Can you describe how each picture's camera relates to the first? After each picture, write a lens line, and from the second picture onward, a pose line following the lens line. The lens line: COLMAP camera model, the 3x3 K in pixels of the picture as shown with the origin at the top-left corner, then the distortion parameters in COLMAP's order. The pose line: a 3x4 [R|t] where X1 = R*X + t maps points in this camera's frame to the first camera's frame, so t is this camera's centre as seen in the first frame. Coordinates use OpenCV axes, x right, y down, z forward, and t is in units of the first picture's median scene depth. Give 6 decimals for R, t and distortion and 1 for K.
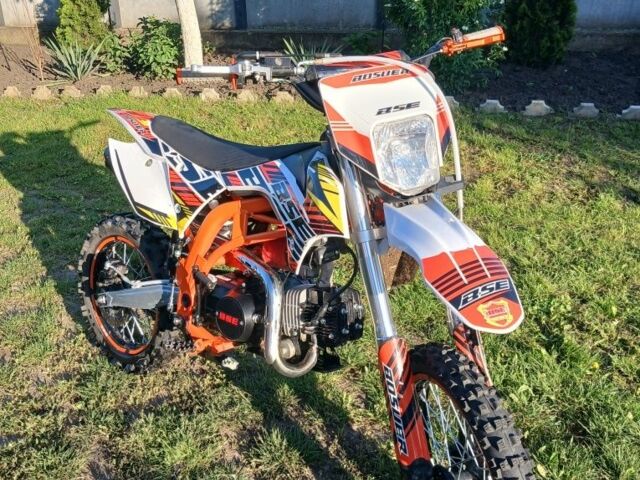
lens RADIAL K [[685.5, 0, 320.0], [0, 685.5, 240.0], [0, 0, 1]] dist [0.240726, -0.731044]
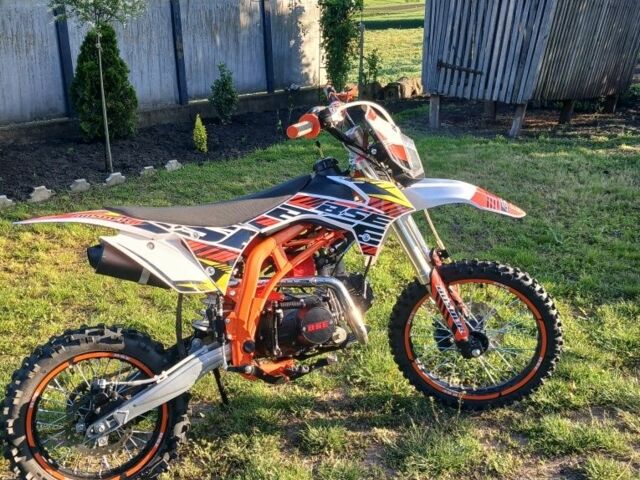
lens RADIAL K [[685.5, 0, 320.0], [0, 685.5, 240.0], [0, 0, 1]] dist [0.240726, -0.731044]
pose [[0.416205, -0.256207, 0.872428, -1.056594], [0.383208, 0.919534, 0.087226, -0.118506], [-0.824576, 0.298017, 0.480896, 0.342000]]
